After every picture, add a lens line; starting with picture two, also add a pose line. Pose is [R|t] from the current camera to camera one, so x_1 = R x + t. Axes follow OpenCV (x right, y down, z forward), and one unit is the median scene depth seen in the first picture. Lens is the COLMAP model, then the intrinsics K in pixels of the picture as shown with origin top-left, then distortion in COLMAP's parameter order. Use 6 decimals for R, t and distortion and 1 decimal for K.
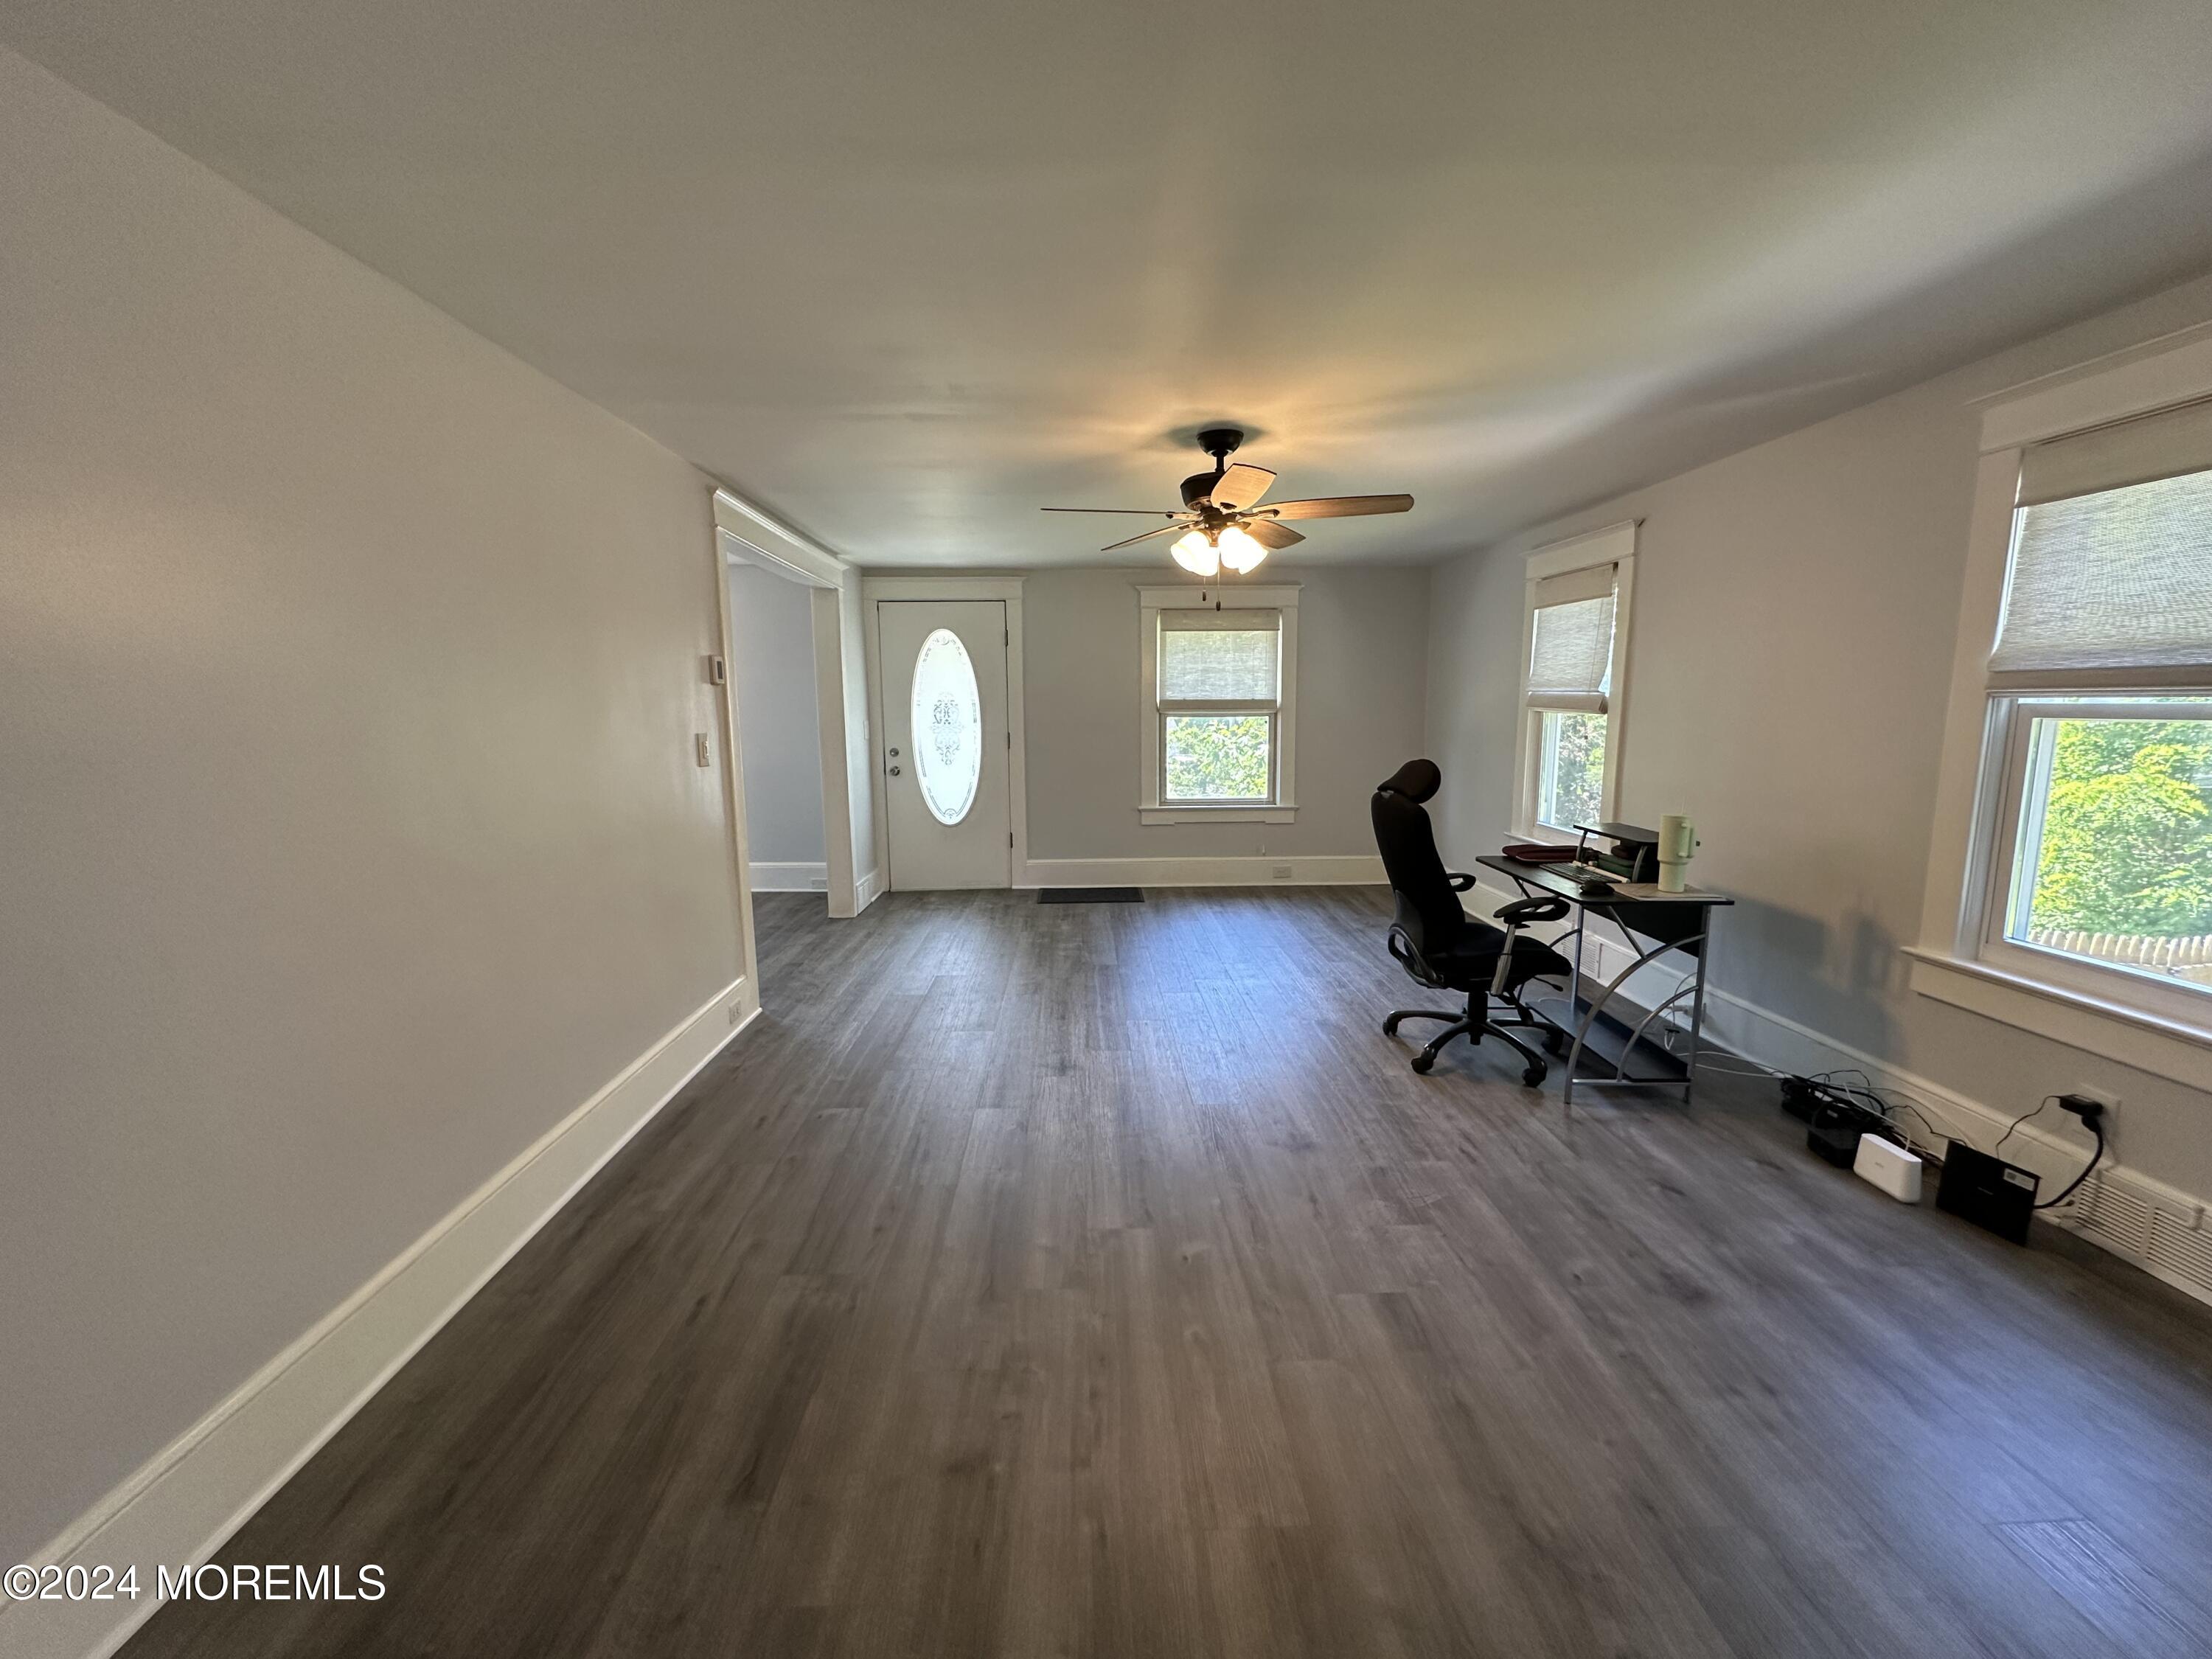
lens RADIAL K [[882.0, 0, 1104.1], [0, 882.0, 828.1], [0, 0, 1]] dist [-0.011357, 0.004388]
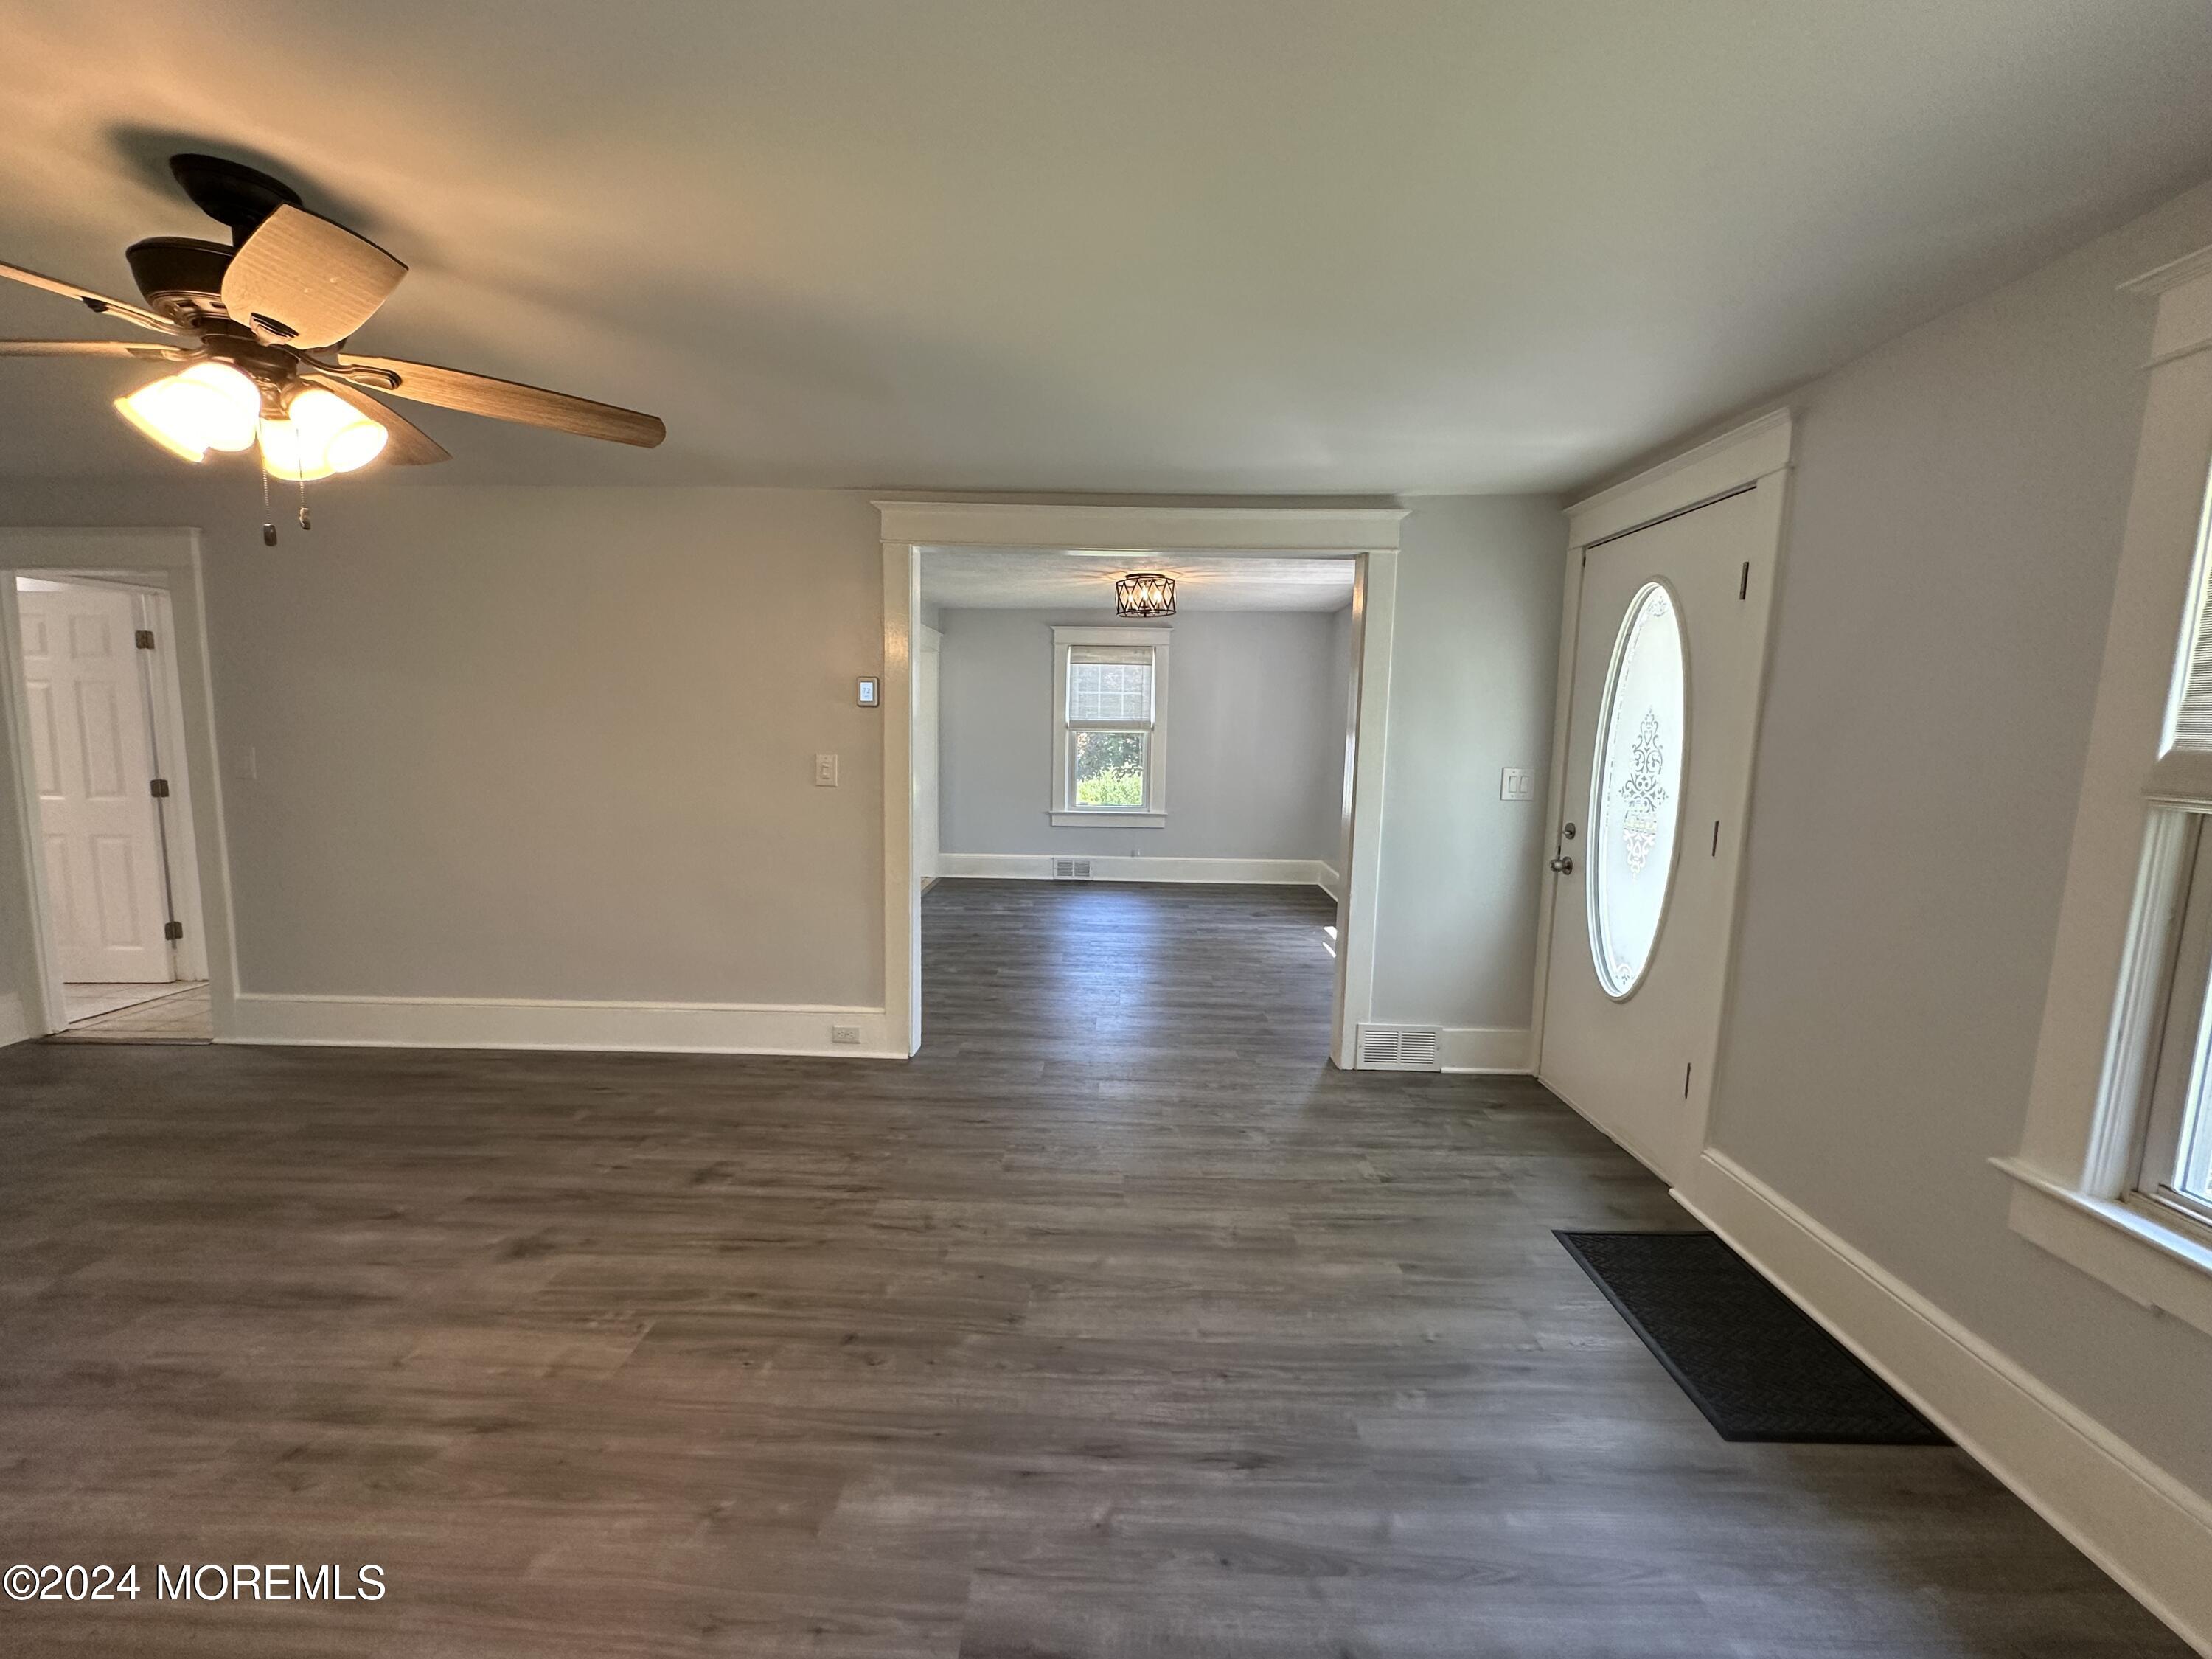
lens RADIAL K [[882.0, 0, 1104.1], [0, 882.0, 828.1], [0, 0, 1]] dist [-0.011357, 0.004388]
pose [[-0.053403, 0.123492, -0.990908, 0.628343], [-0.154236, 0.979395, 0.130369, -0.233866], [0.986590, 0.159796, -0.033256, 1.550277]]
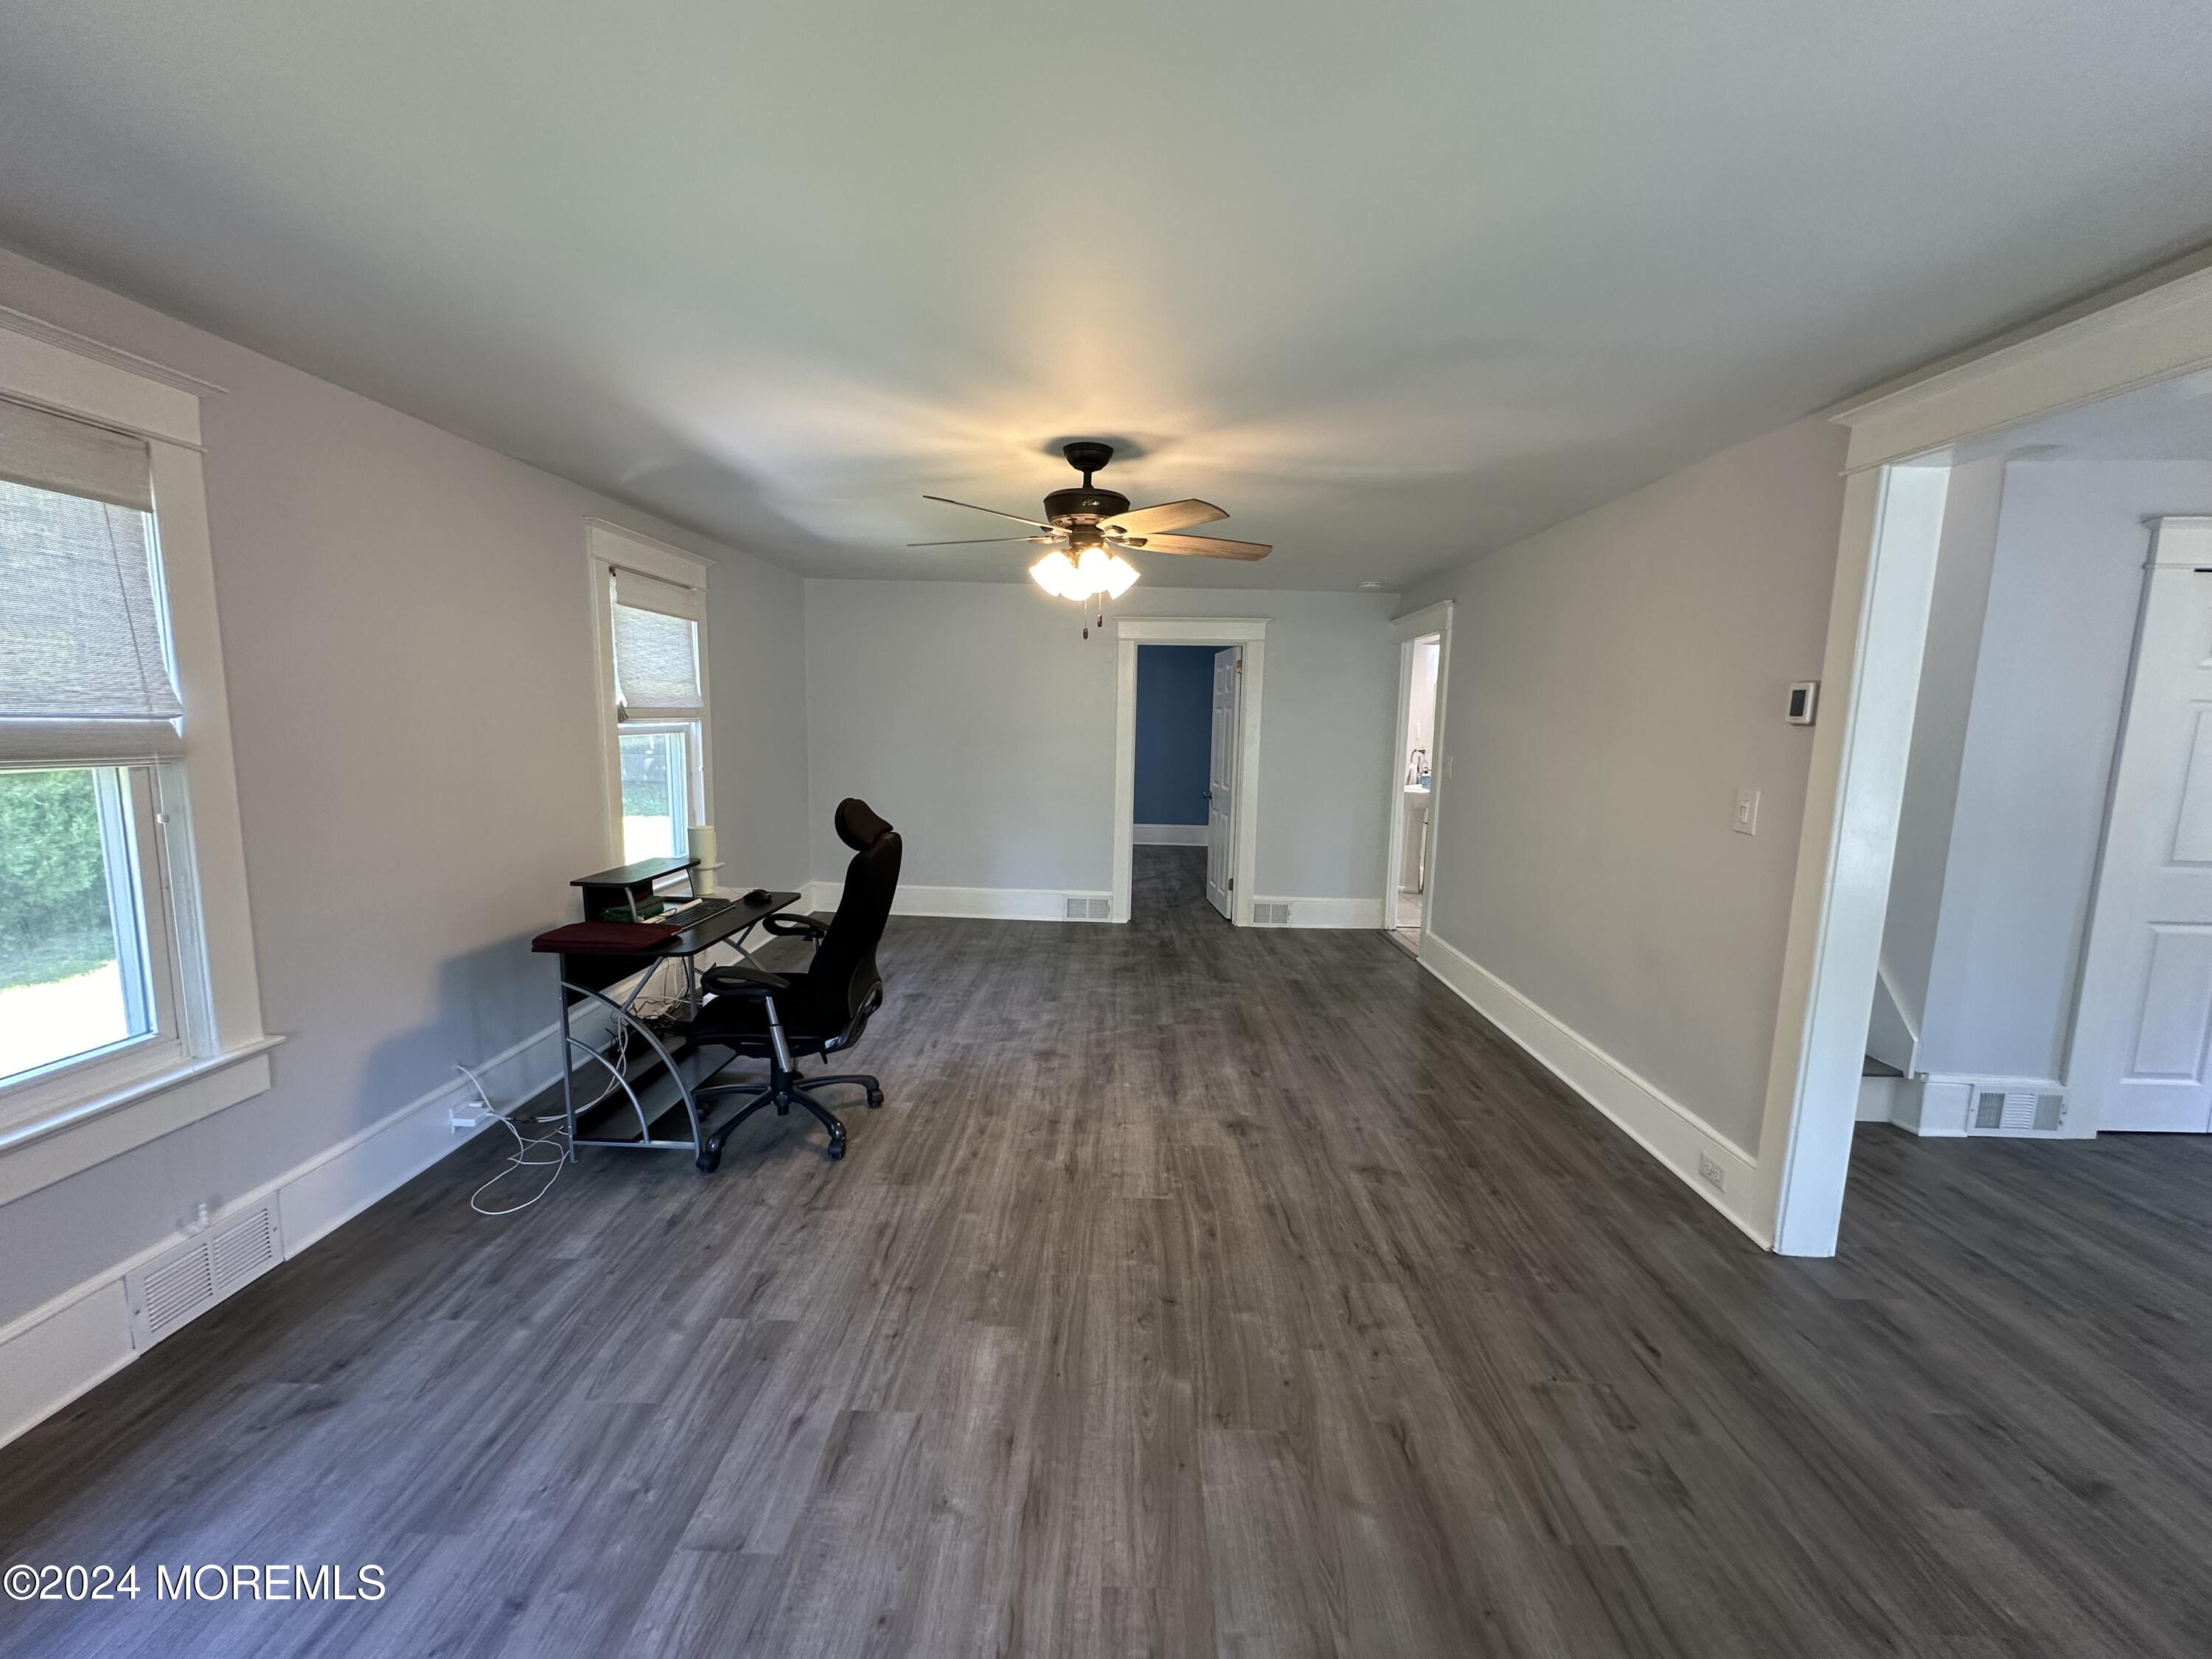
lens RADIAL K [[882.0, 0, 1104.1], [0, 882.0, 828.1], [0, 0, 1]] dist [-0.011357, 0.004388]
pose [[-0.998647, -0.016949, 0.049158, 0.063457], [-0.003274, 0.964007, 0.265855, -0.308275], [-0.051895, 0.265335, -0.962759, 1.991200]]
